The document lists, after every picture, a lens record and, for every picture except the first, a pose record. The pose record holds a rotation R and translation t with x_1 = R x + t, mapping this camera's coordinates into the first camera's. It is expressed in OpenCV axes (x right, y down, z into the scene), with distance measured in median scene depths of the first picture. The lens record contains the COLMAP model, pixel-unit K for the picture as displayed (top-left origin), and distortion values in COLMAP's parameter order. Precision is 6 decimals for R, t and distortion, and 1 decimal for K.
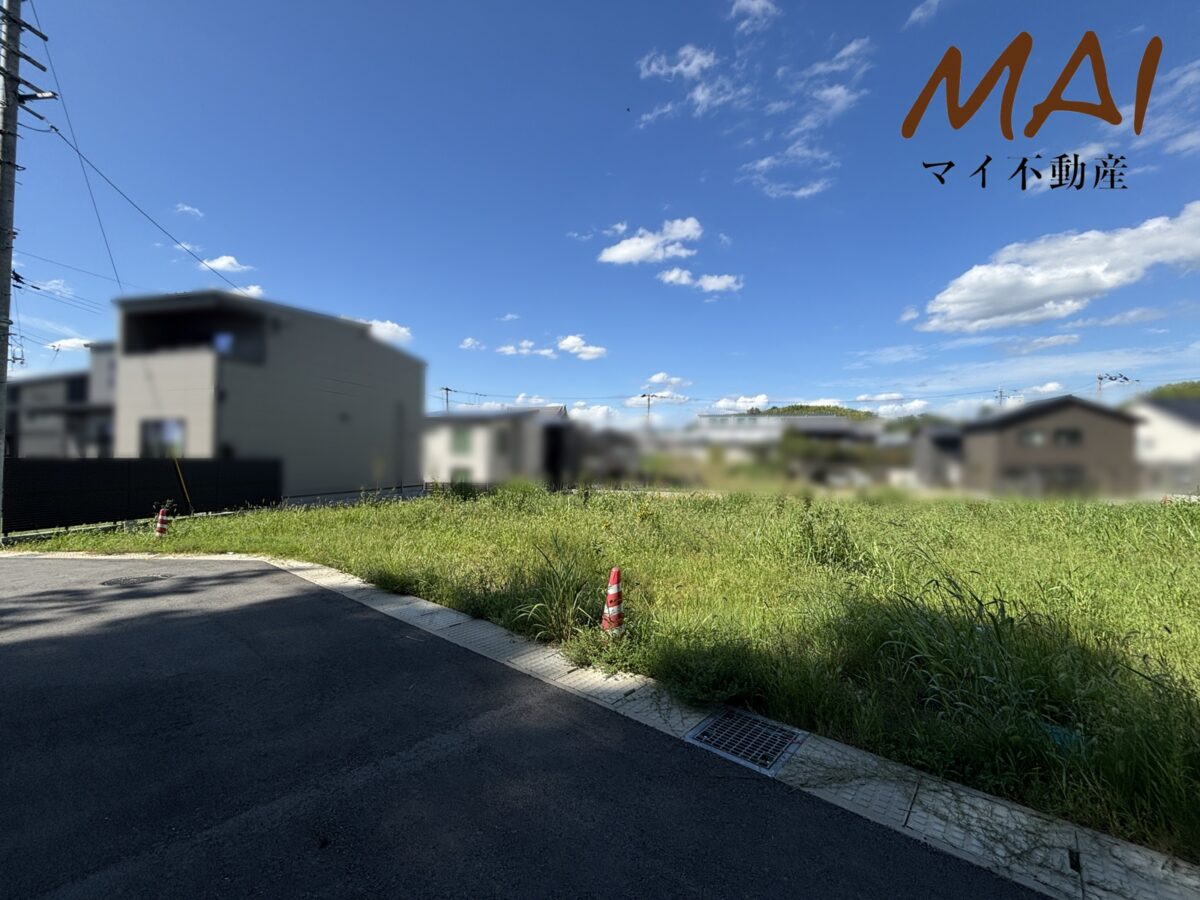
lens RADIAL K [[513.8, 0, 584.5], [0, 513.8, 462.8], [0, 0, 1]] dist [0.011519, -0.000131]
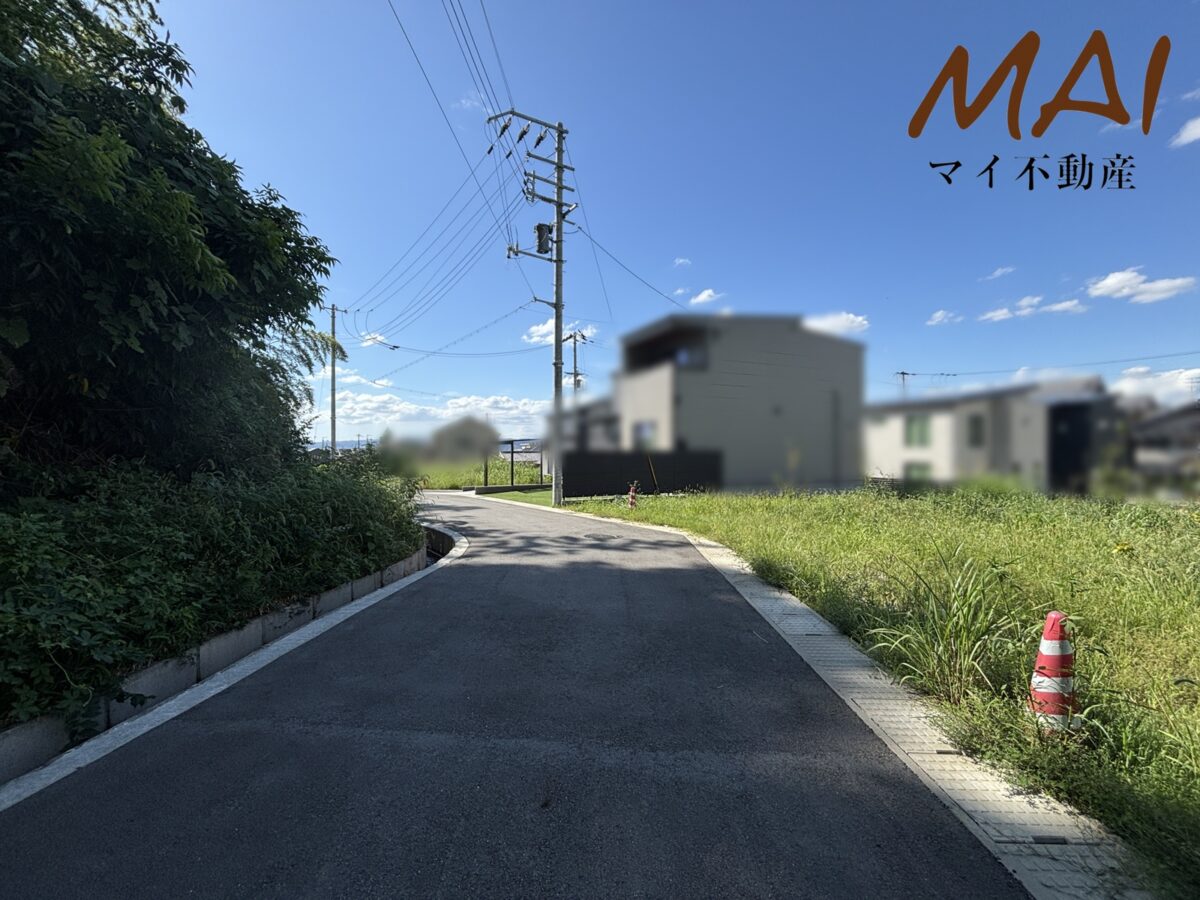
lens RADIAL K [[488.7, 0, 587.6], [0, 488.7, 458.8], [0, 0, 1]] dist [0.007250, 0.000536]
pose [[0.647016, 0.005397, -0.762457, 0.062367], [-0.007131, 0.999974, 0.001027, 0.015717], [0.762443, 0.004773, 0.647037, 0.104572]]
